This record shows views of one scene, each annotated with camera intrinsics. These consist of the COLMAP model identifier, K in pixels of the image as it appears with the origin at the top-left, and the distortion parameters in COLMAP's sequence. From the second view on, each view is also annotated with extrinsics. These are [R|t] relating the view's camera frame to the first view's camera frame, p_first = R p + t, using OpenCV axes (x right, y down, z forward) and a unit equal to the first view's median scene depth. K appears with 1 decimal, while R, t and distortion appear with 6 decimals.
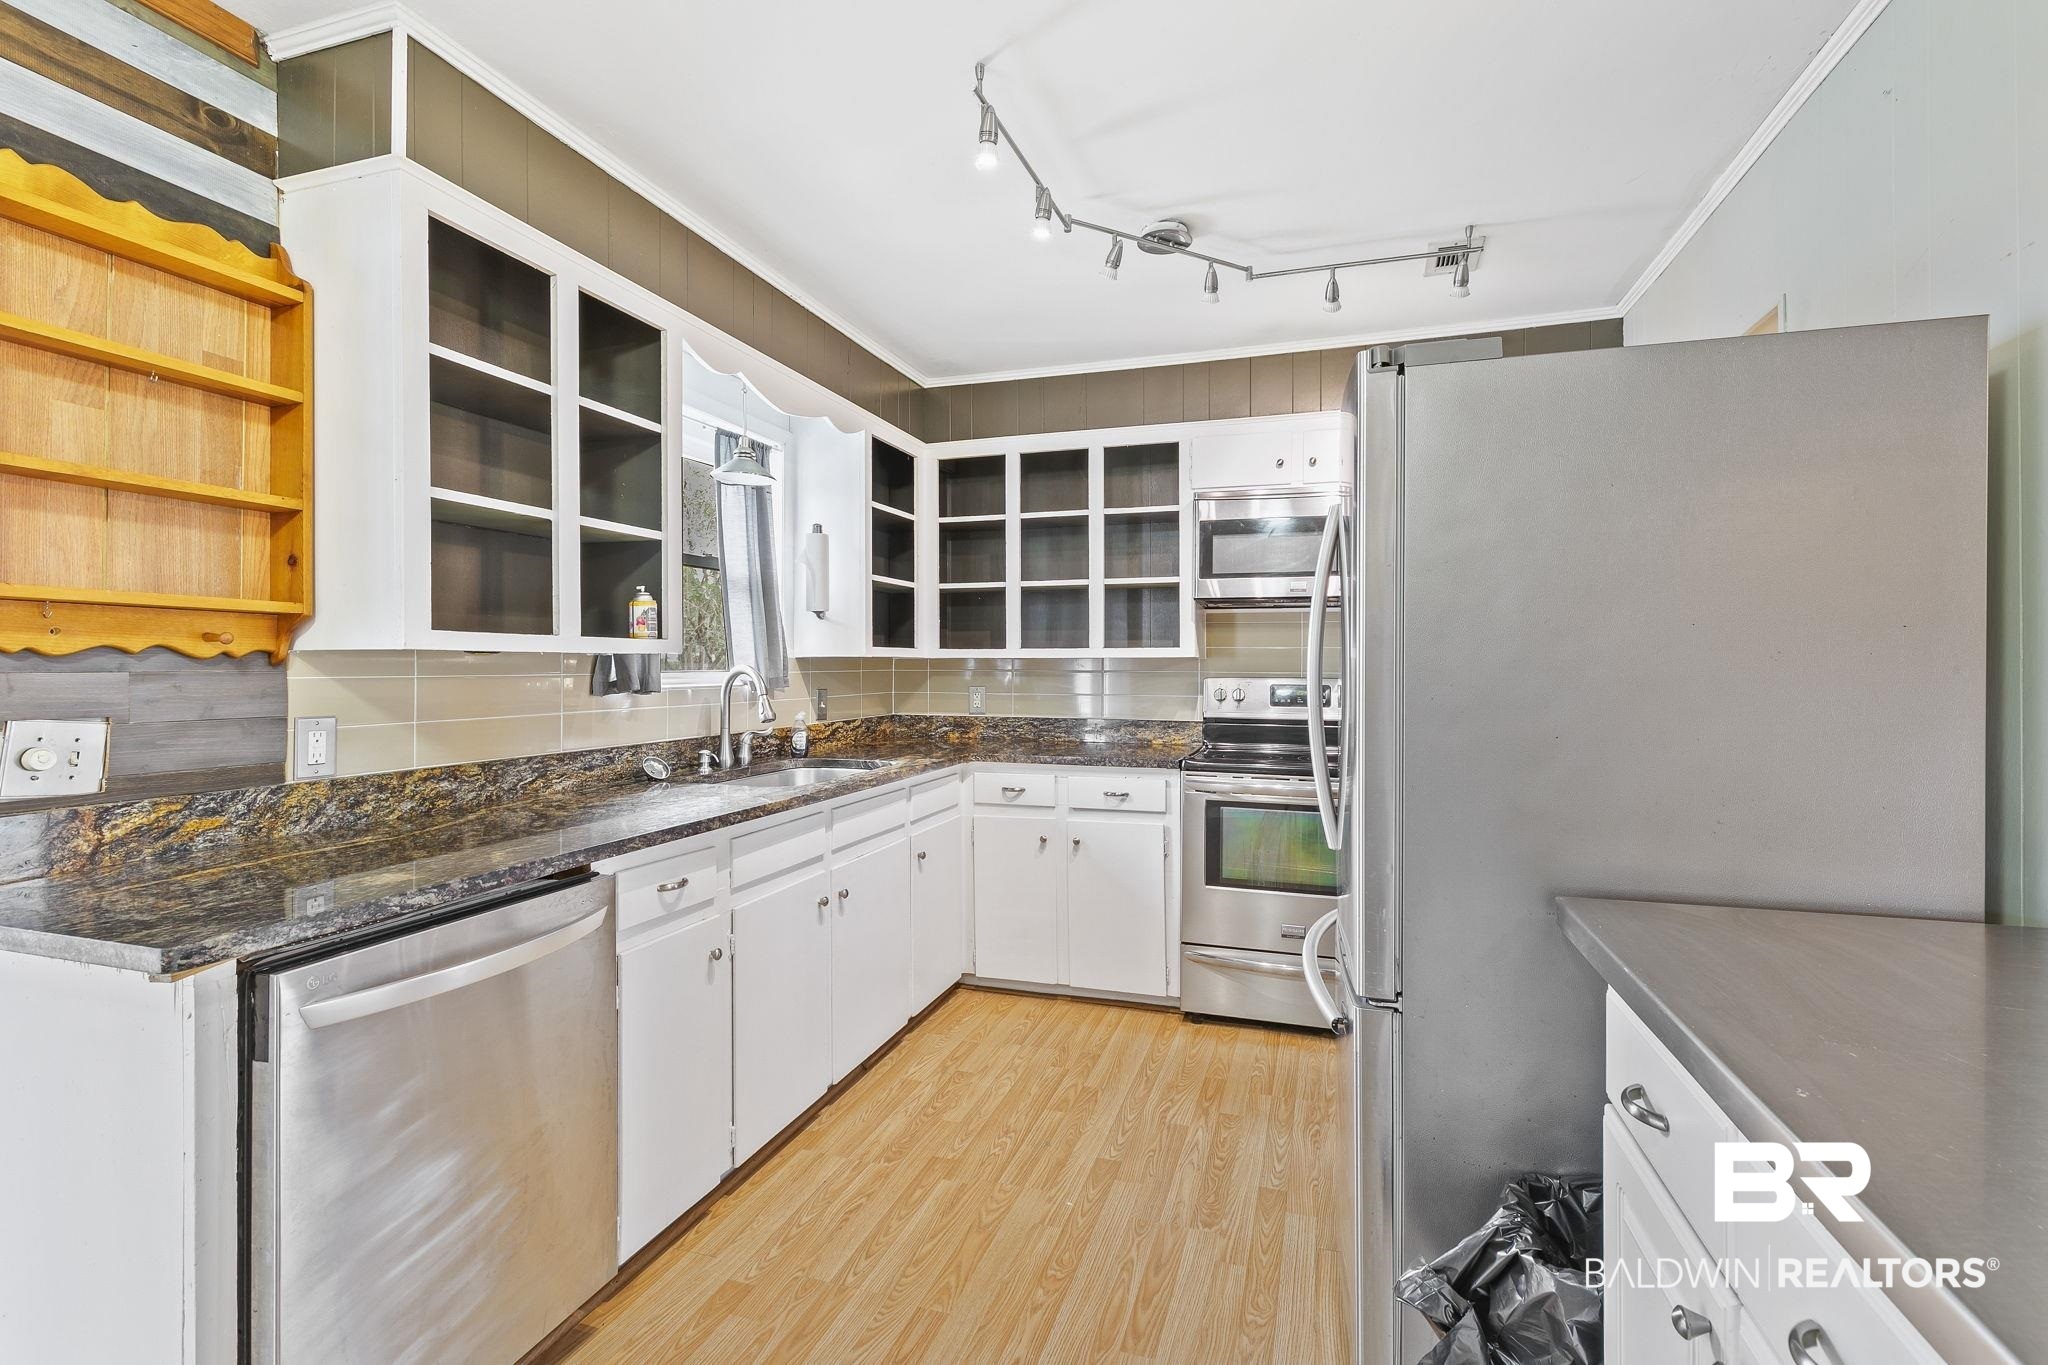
lens RADIAL K [[914.7, 0, 1028.4], [0, 914.7, 672.5], [0, 0, 1]] dist [-0.000090, 0.000003]
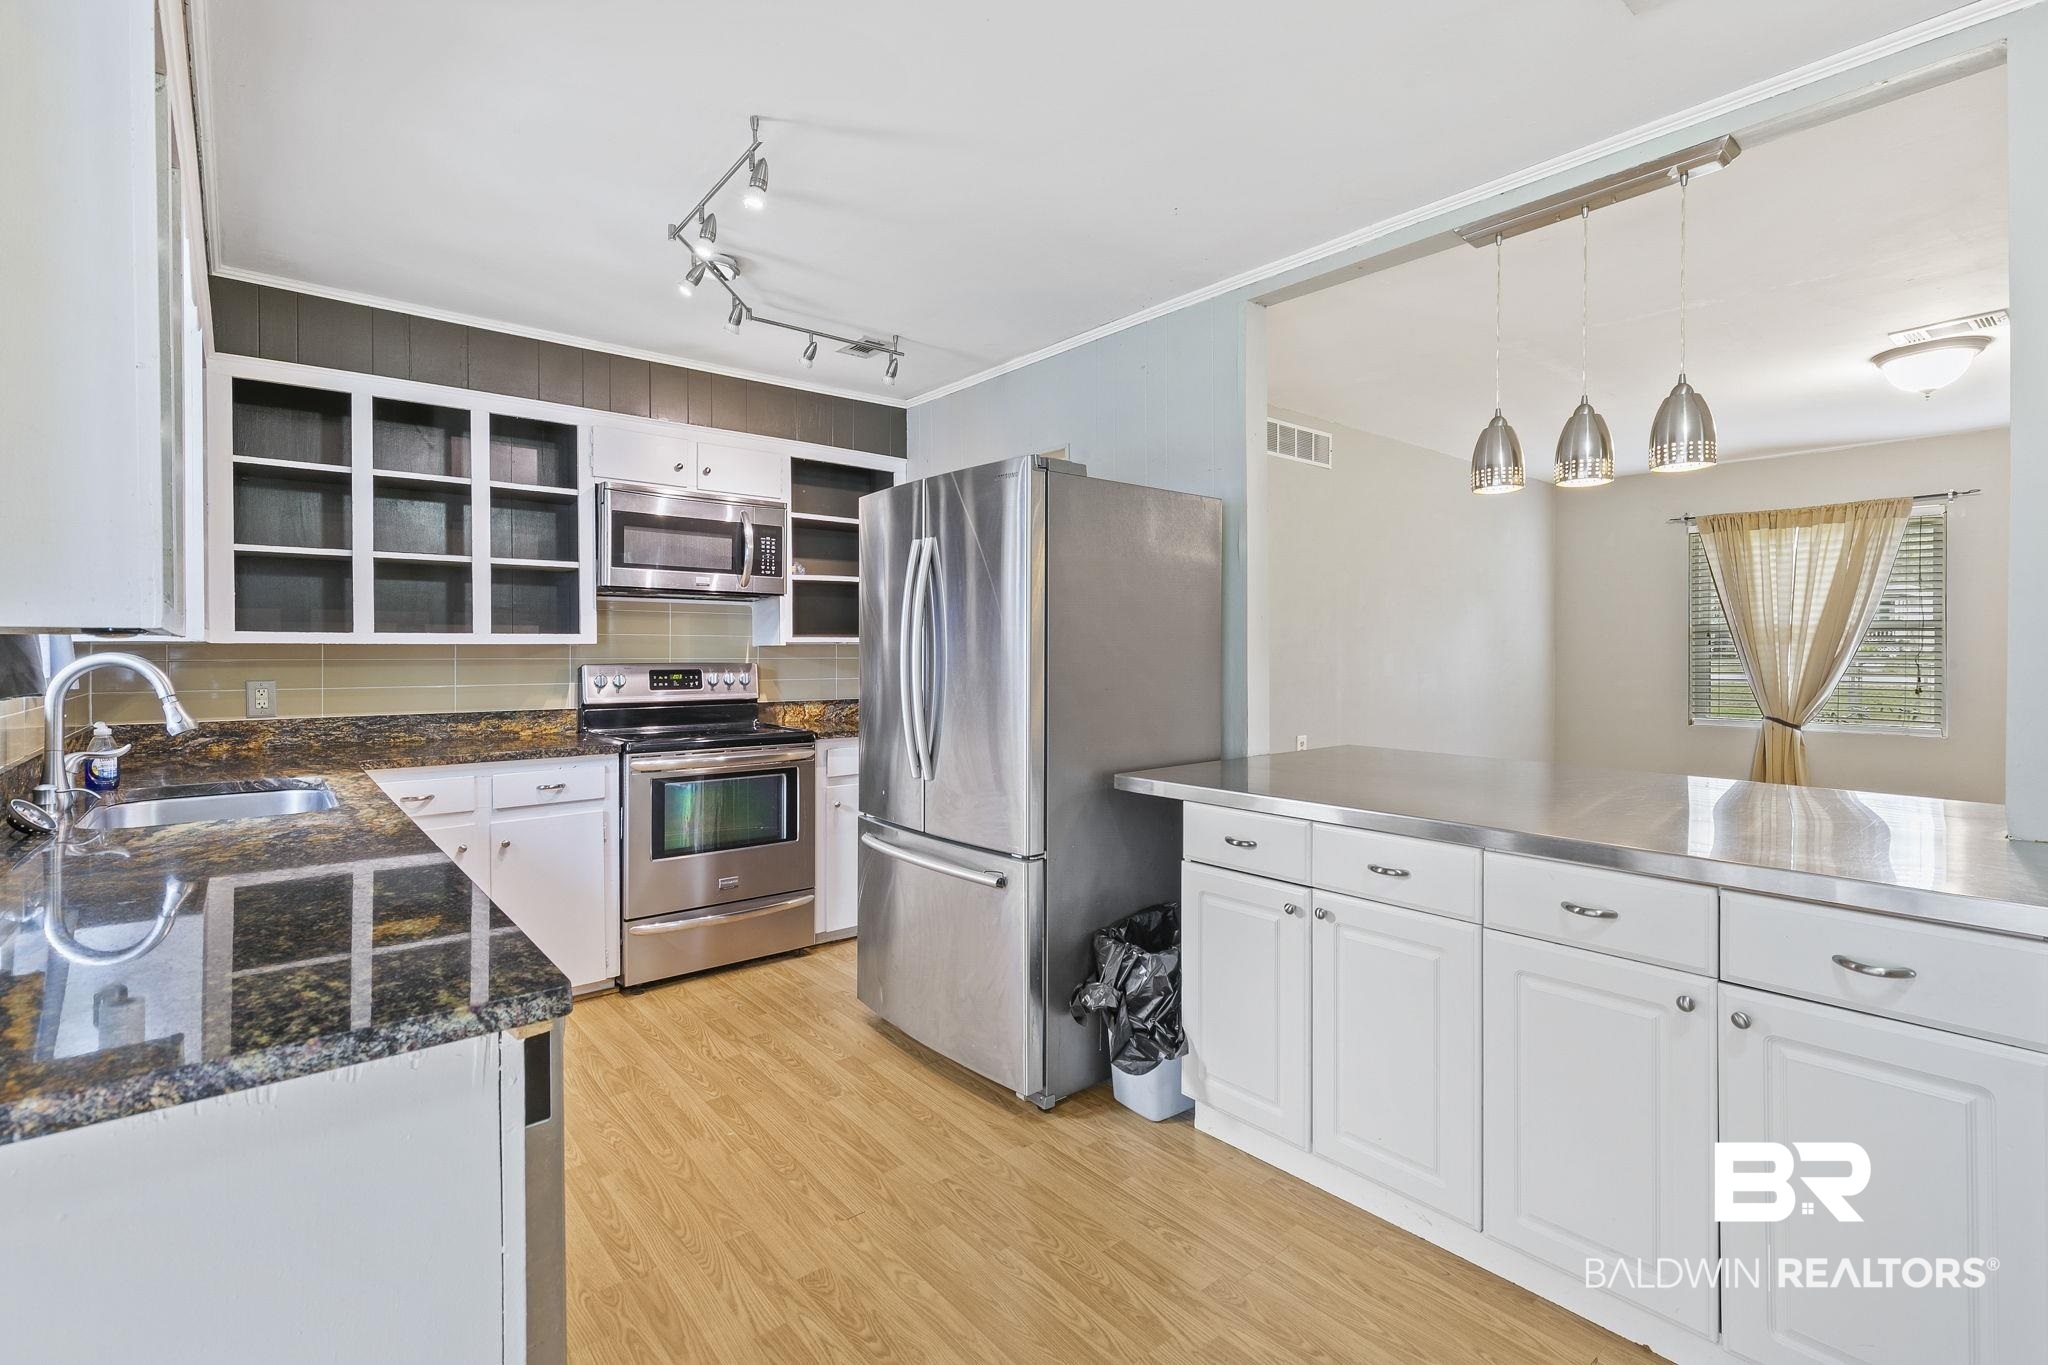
lens RADIAL K [[914.7, 0, 1035.2], [0, 914.7, 668.9], [0, 0, 1]] dist [-0.000090, 0.000003]
pose [[0.530955, -0.017742, 0.847214, -0.429991], [0.011023, 0.999841, 0.014030, 0.001871], [-0.847328, 0.001890, 0.531066, 0.057571]]
